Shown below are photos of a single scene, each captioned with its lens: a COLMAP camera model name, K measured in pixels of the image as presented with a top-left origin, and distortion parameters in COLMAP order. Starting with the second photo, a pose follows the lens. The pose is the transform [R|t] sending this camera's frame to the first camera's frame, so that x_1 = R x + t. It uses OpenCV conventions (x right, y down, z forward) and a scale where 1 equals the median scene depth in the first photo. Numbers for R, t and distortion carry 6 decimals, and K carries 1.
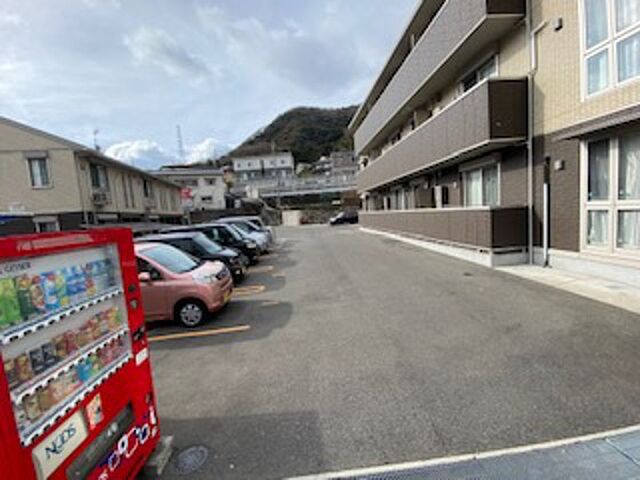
lens RADIAL K [[294.8, 0, 318.8], [0, 294.8, 241.1], [0, 0, 1]] dist [-0.004443, -0.005875]
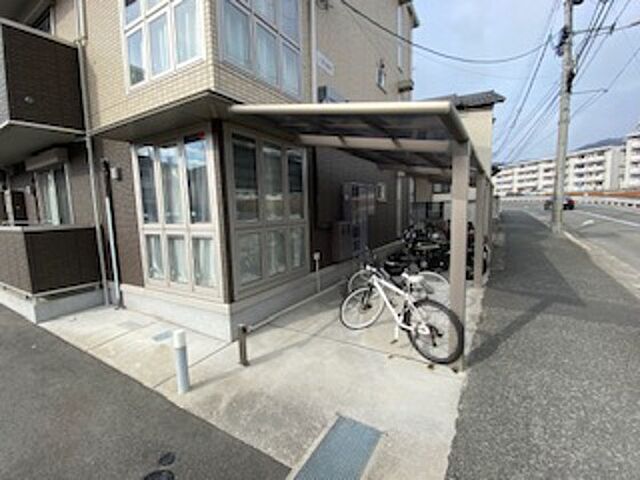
lens RADIAL K [[294.8, 0, 320.0], [0, 294.8, 242.5], [0, 0, 1]] dist [-0.004443, -0.005875]
pose [[0.570906, -0.042926, 0.819892, 0.422251], [0.068582, 0.997635, 0.004477, -0.044364], [-0.818146, 0.053674, 0.572500, 0.128180]]
